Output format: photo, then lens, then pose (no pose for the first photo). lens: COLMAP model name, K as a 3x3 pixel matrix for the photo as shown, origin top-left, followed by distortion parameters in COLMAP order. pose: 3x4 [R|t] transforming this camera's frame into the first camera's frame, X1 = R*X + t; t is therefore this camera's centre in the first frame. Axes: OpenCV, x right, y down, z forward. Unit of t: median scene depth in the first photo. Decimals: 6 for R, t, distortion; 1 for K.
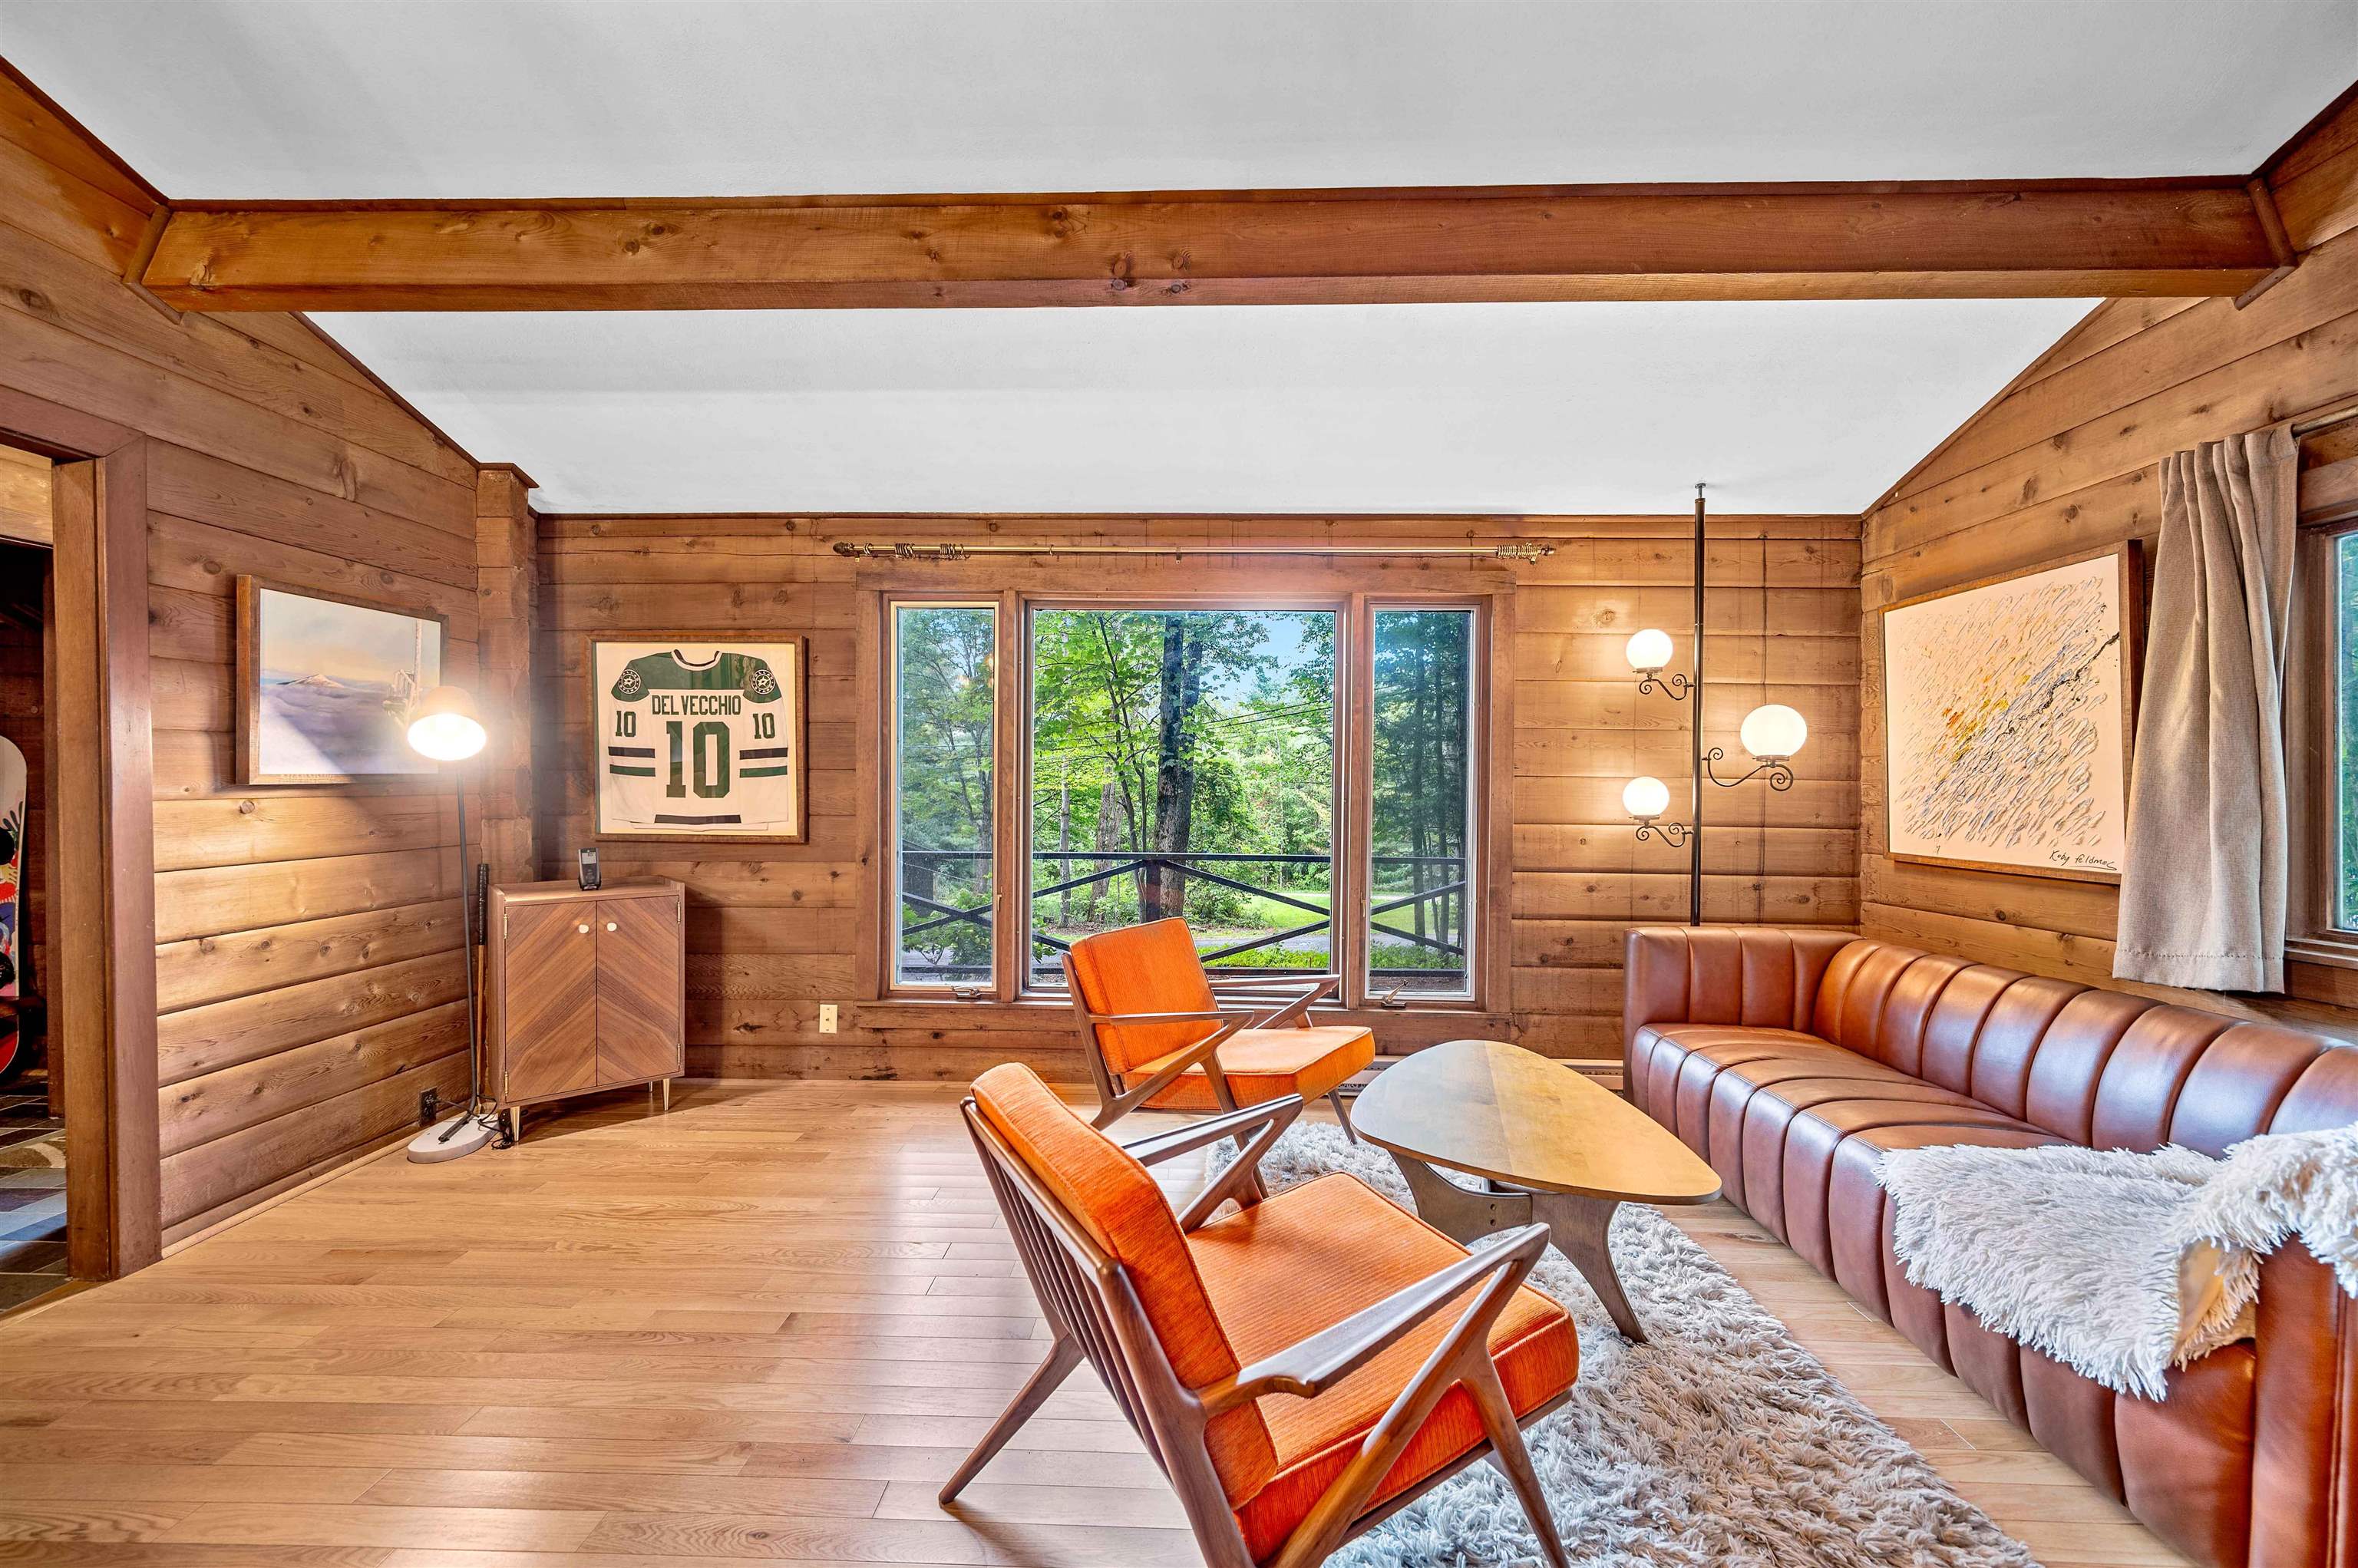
lens RADIAL K [[958.9, 0, 1179.4], [0, 958.9, 784.6], [0, 0, 1]] dist [0.002827, -0.000883]
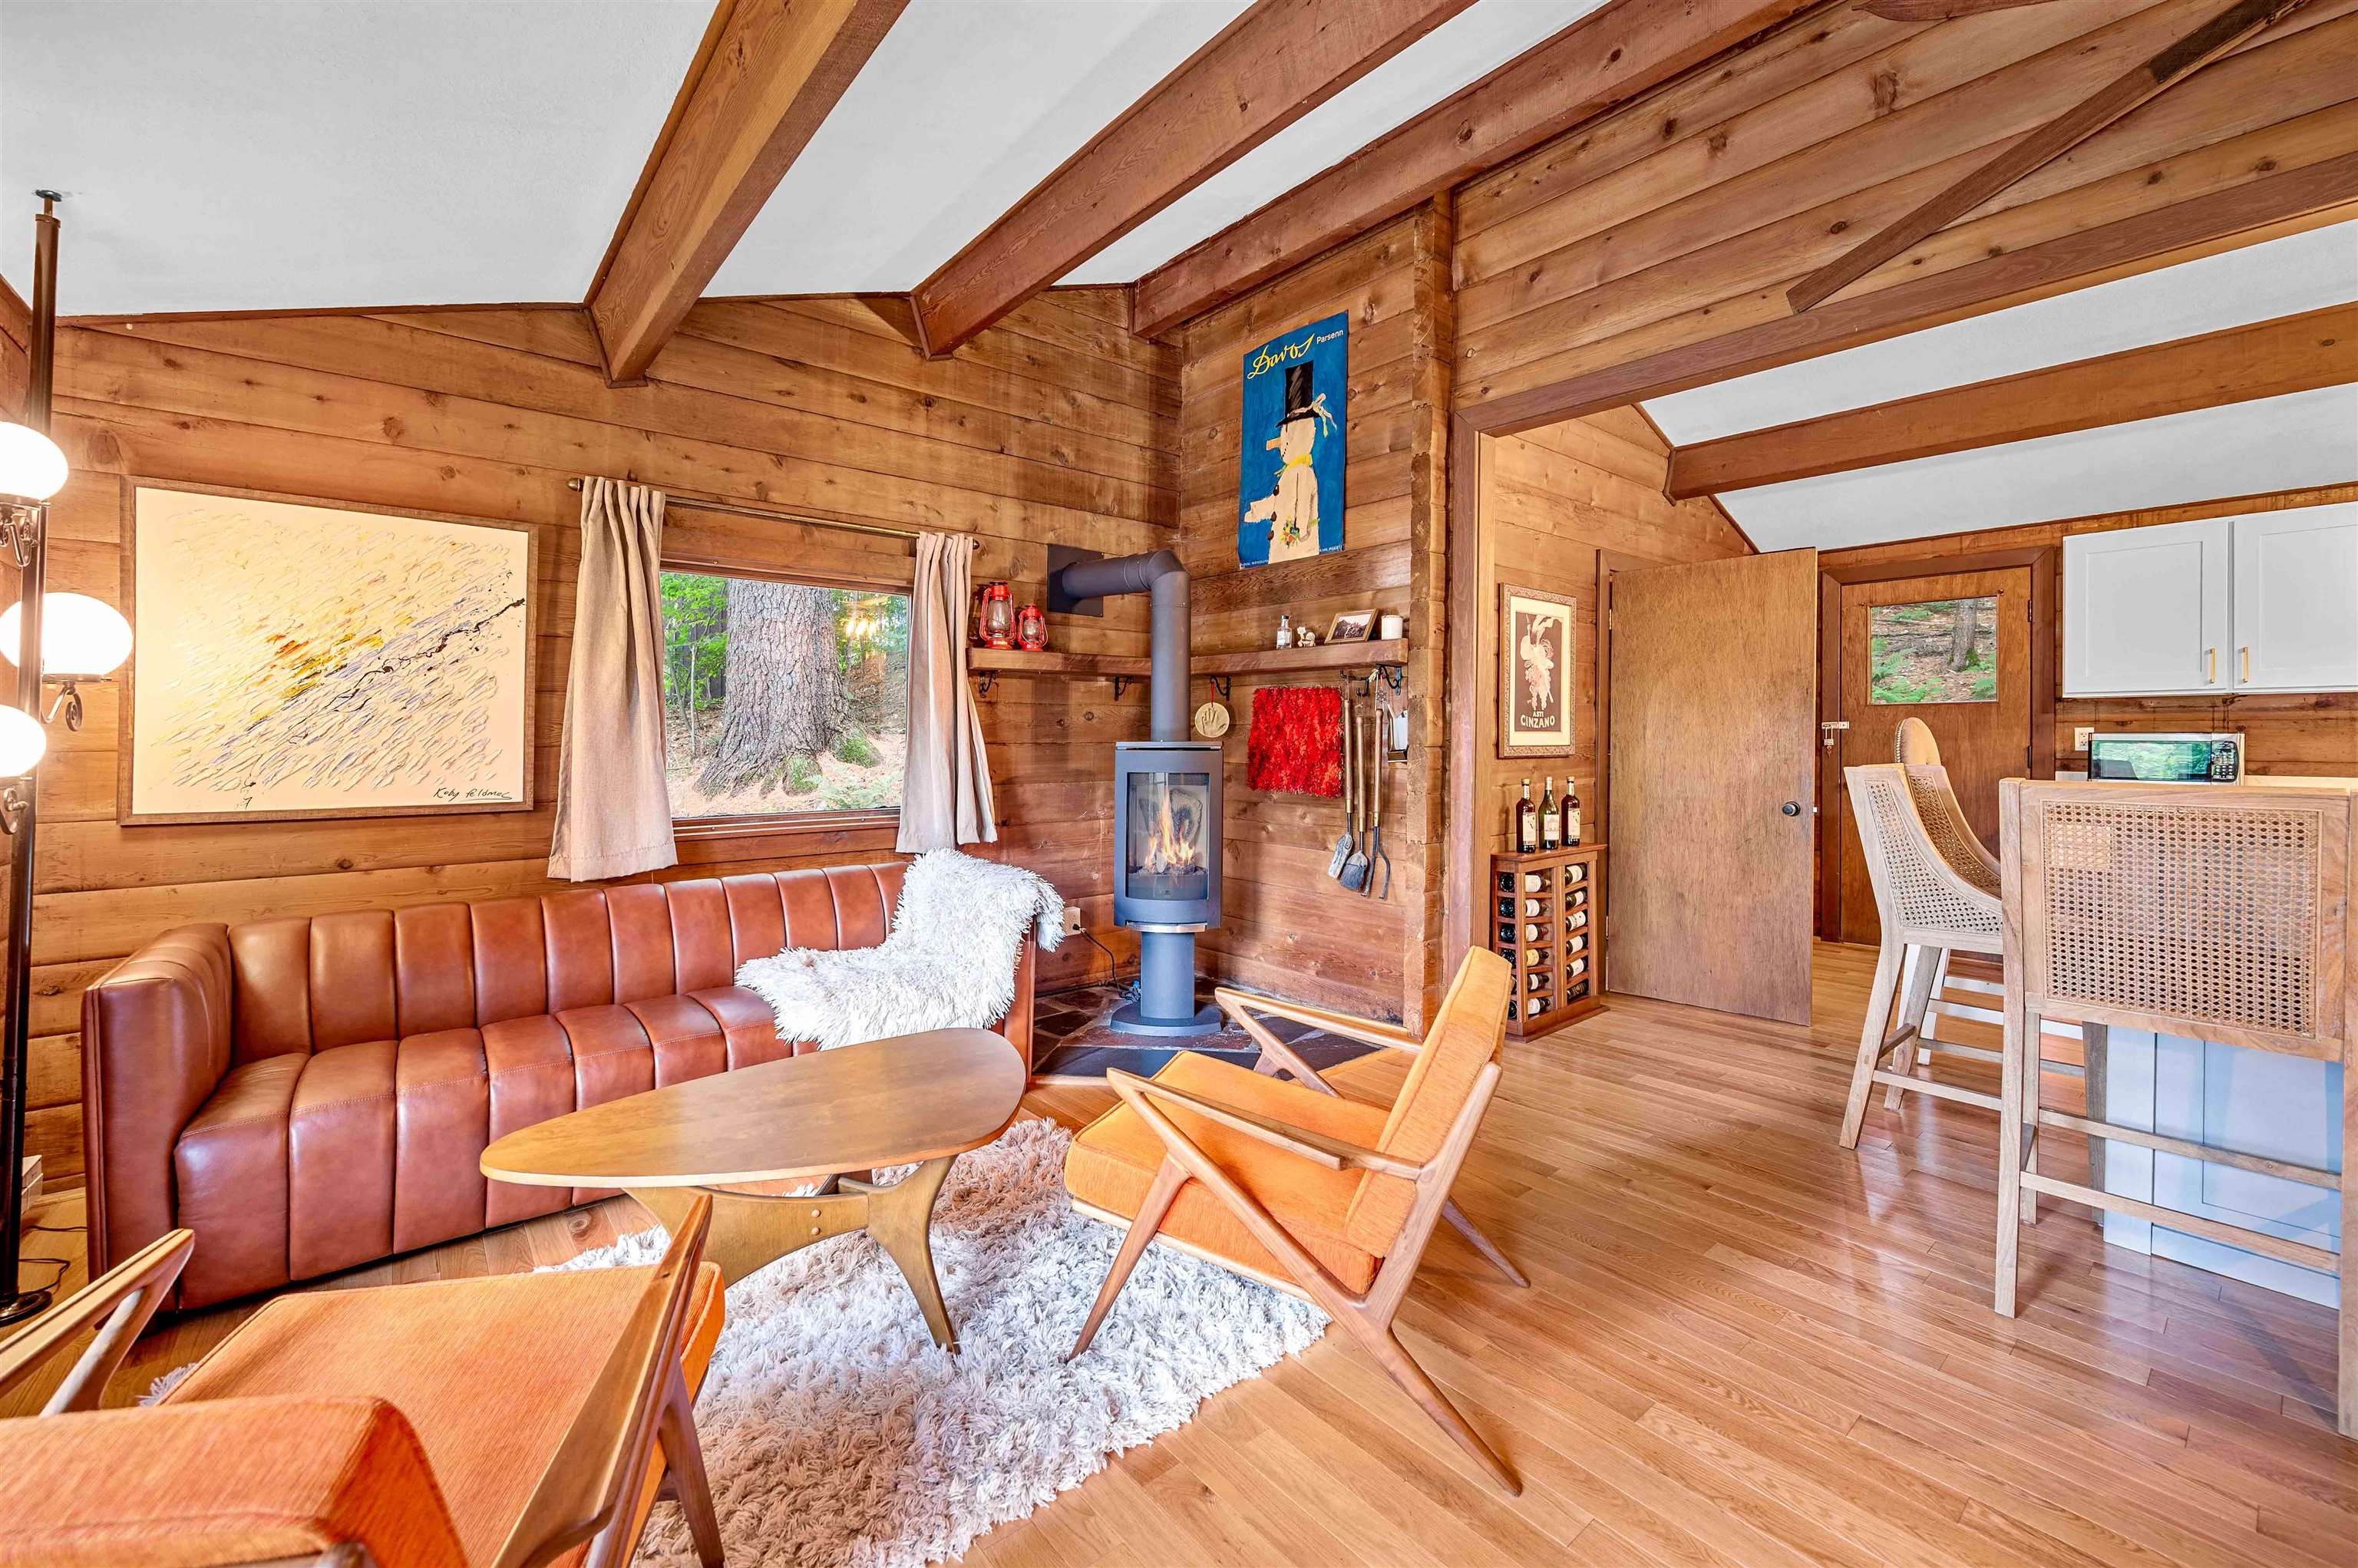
lens RADIAL K [[958.9, 0, 1189.4], [0, 958.9, 742.0], [0, 0, 1]] dist [0.002827, -0.000883]
pose [[-0.663227, -0.010384, 0.748346, -0.327125], [-0.009474, 0.999940, 0.005478, 0.003293], [-0.748358, -0.003457, -0.663285, 0.834513]]
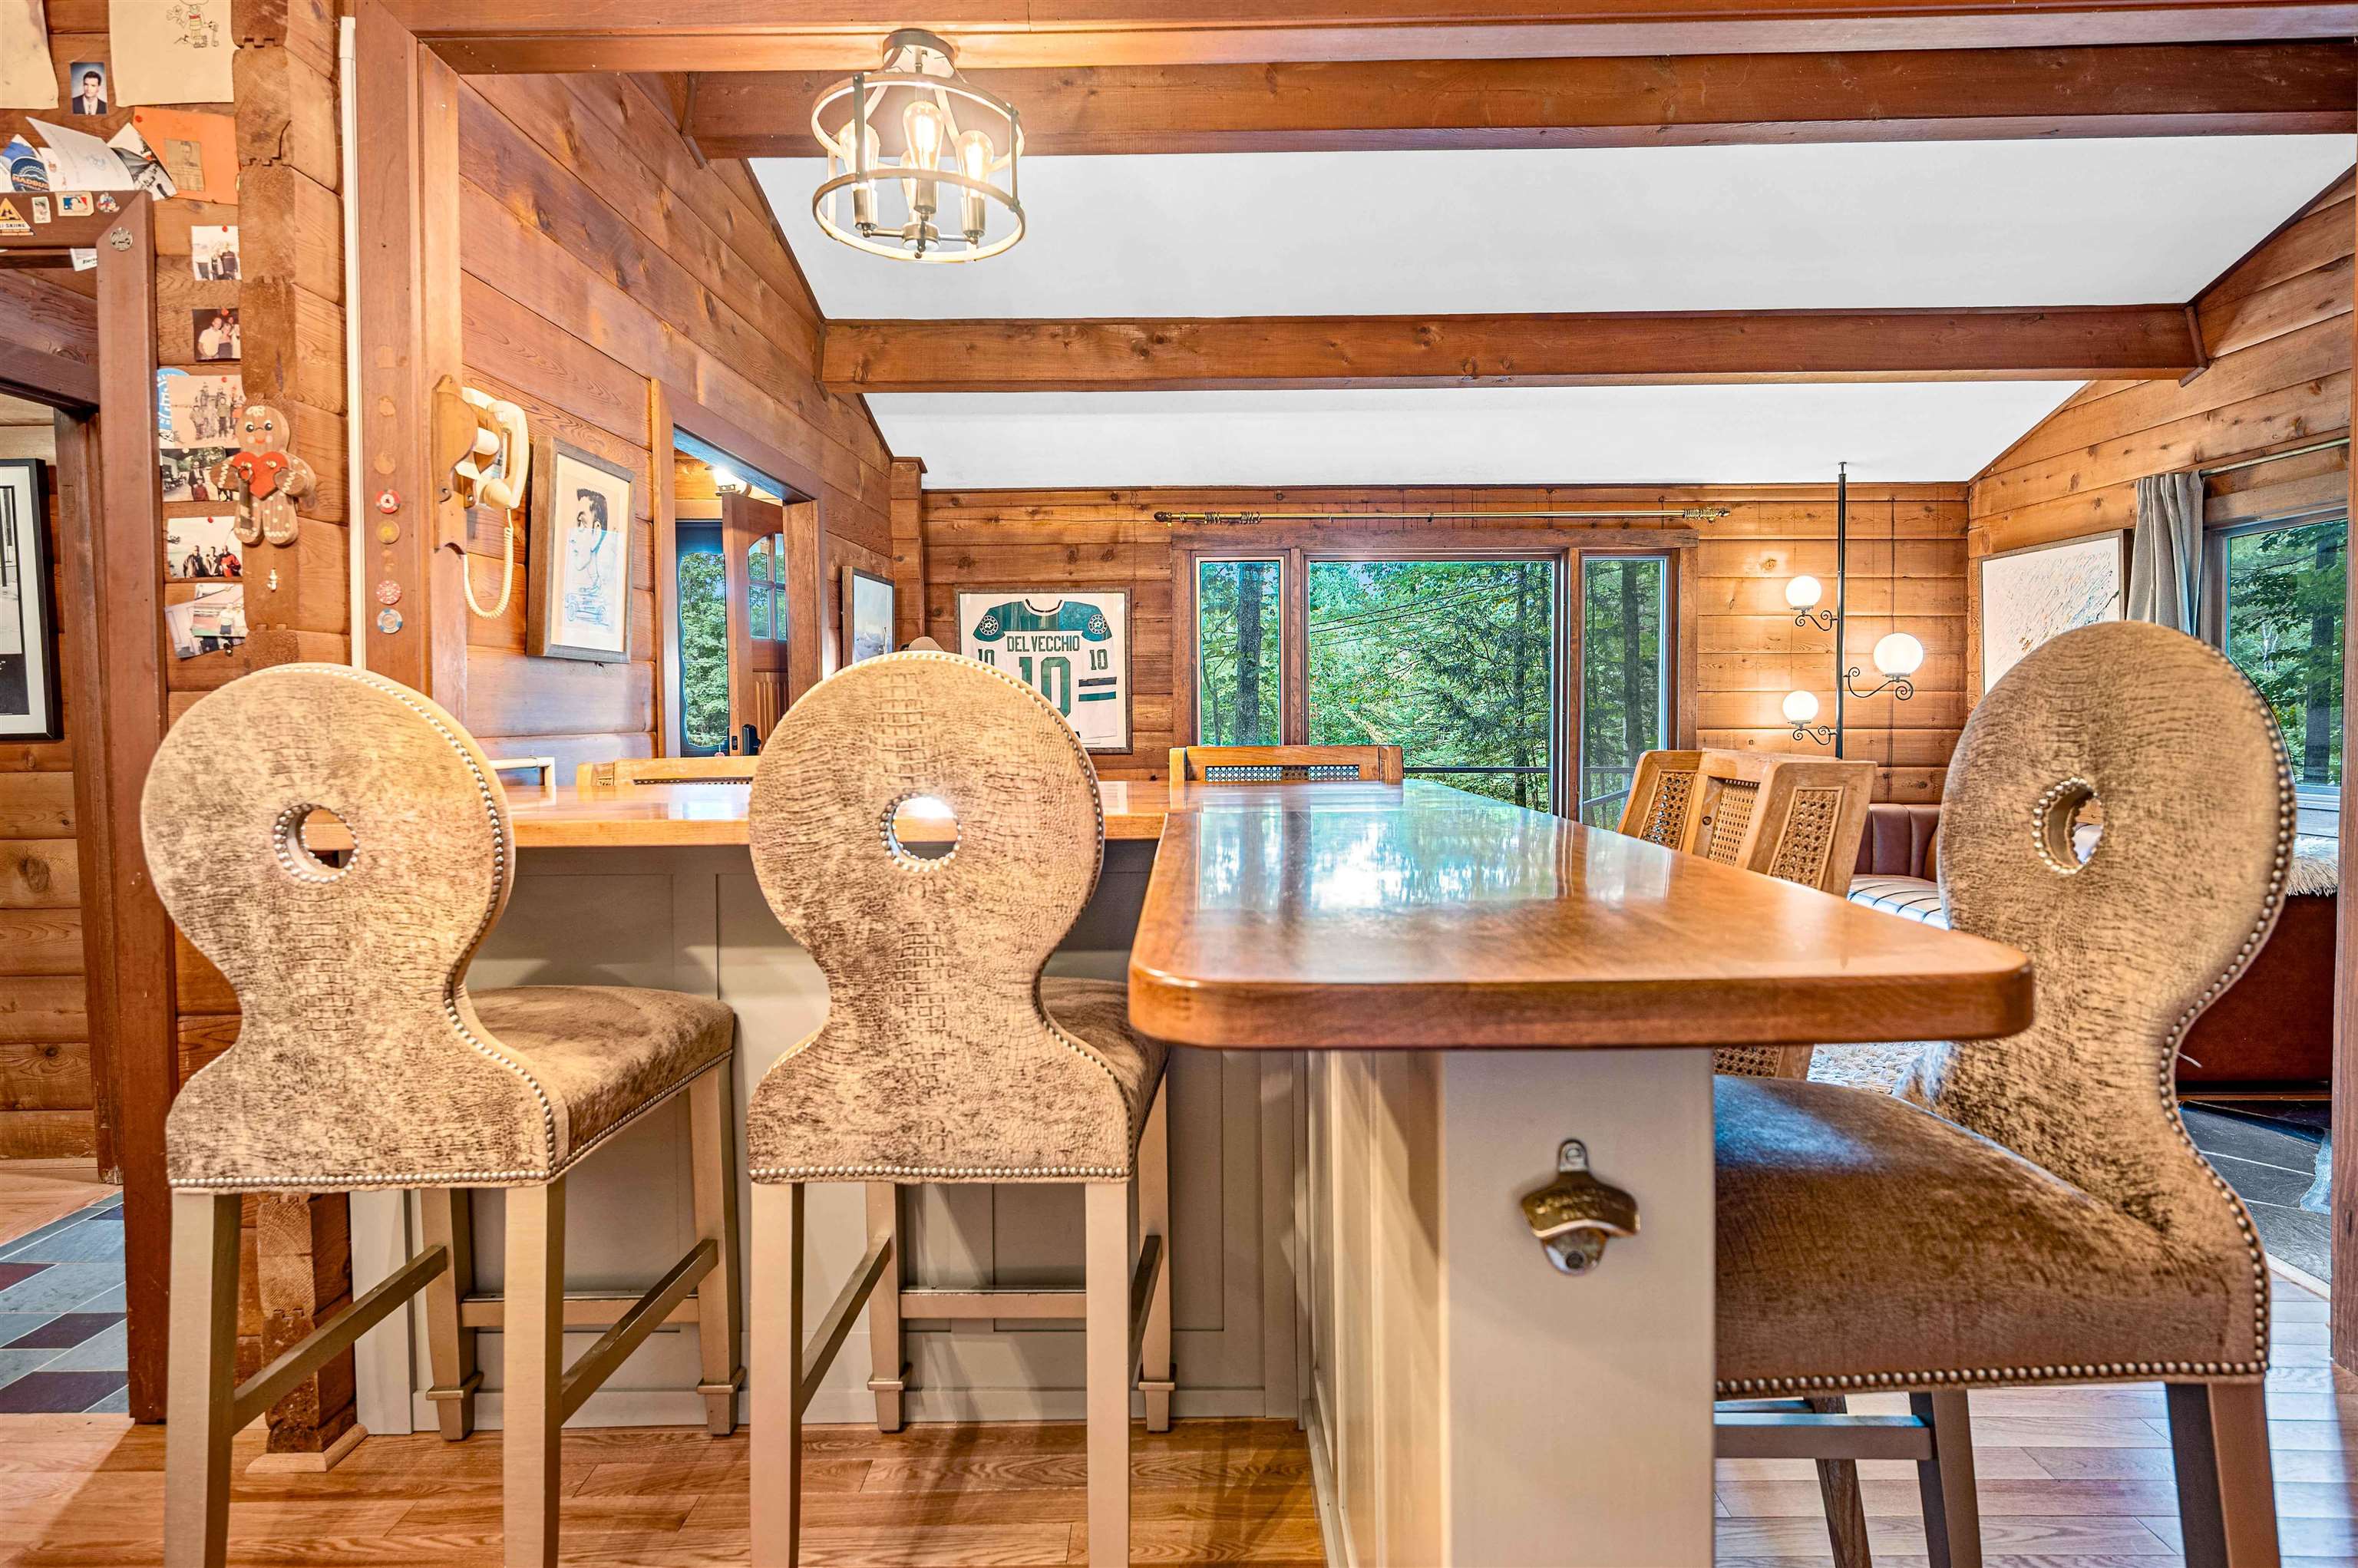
lens RADIAL K [[1283.3, 0, 1195.1], [0, 1283.3, 737.6], [0, 0, 1]] dist [0.005385, -0.001516]
pose [[0.999573, -0.015250, 0.024918, -0.357930], [0.014567, 0.999520, 0.027358, -0.004141], [-0.025324, -0.026983, 0.999315, -0.680985]]
